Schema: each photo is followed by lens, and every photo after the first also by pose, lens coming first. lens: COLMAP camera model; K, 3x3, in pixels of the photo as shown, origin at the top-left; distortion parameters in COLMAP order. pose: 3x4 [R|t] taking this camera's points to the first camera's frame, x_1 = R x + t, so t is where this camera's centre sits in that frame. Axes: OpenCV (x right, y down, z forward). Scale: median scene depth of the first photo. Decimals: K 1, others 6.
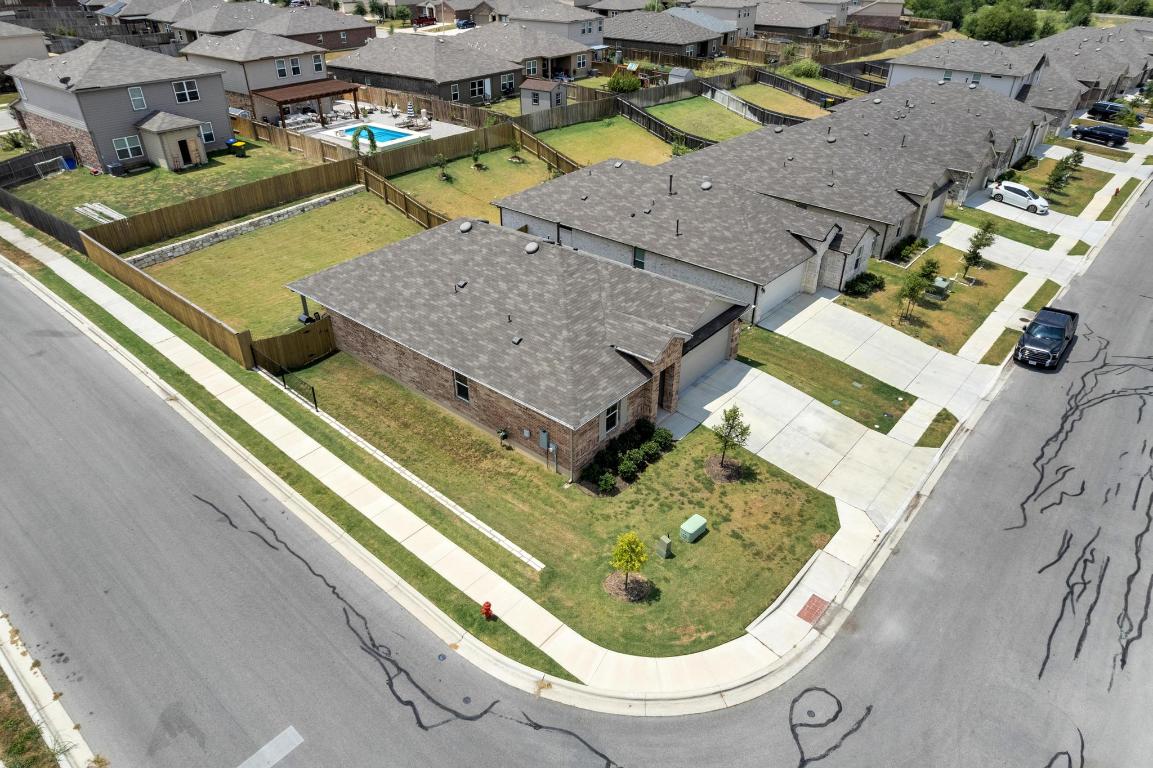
lens RADIAL K [[730.4, 0, 577.1], [0, 730.4, 382.6], [0, 0, 1]] dist [-0.077209, 0.071431]
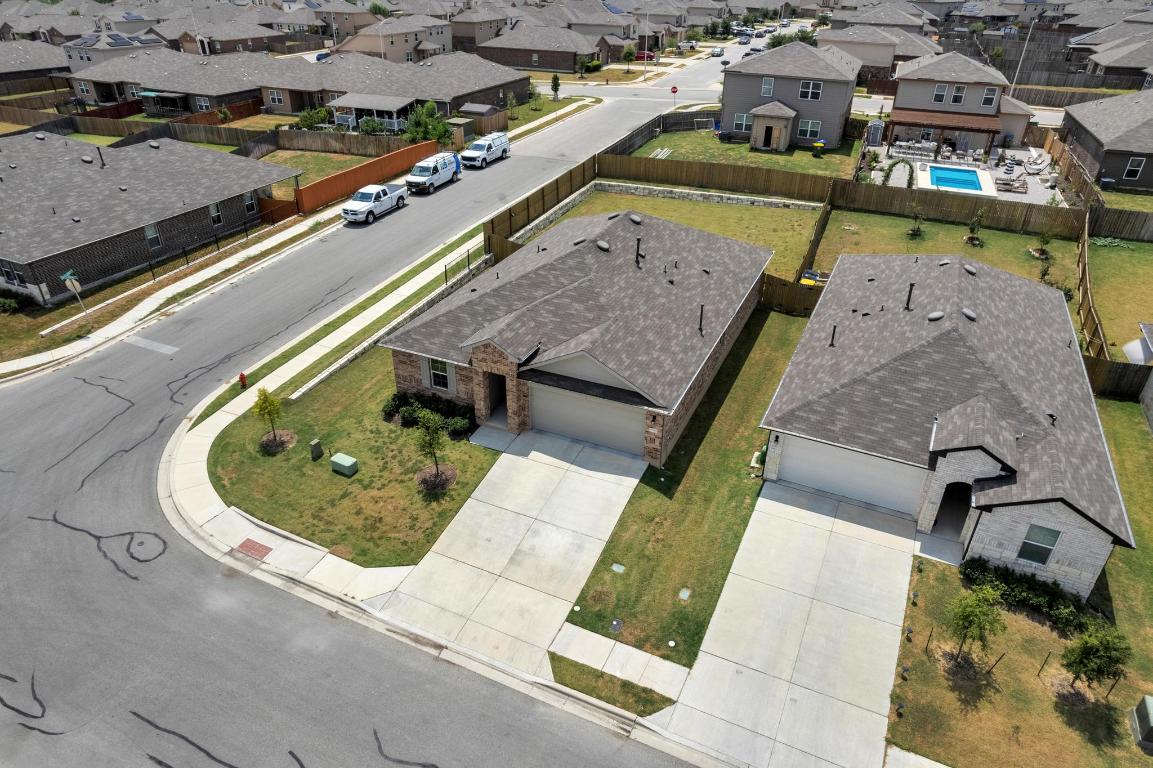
lens RADIAL K [[730.4, 0, 577.1], [0, 730.4, 382.6], [0, 0, 1]] dist [-0.077209, 0.071431]
pose [[0.279899, 0.488669, -0.826353, 0.913451], [-0.516161, 0.802363, 0.299651, -0.340984], [0.809466, 0.342659, 0.476812, 0.585212]]
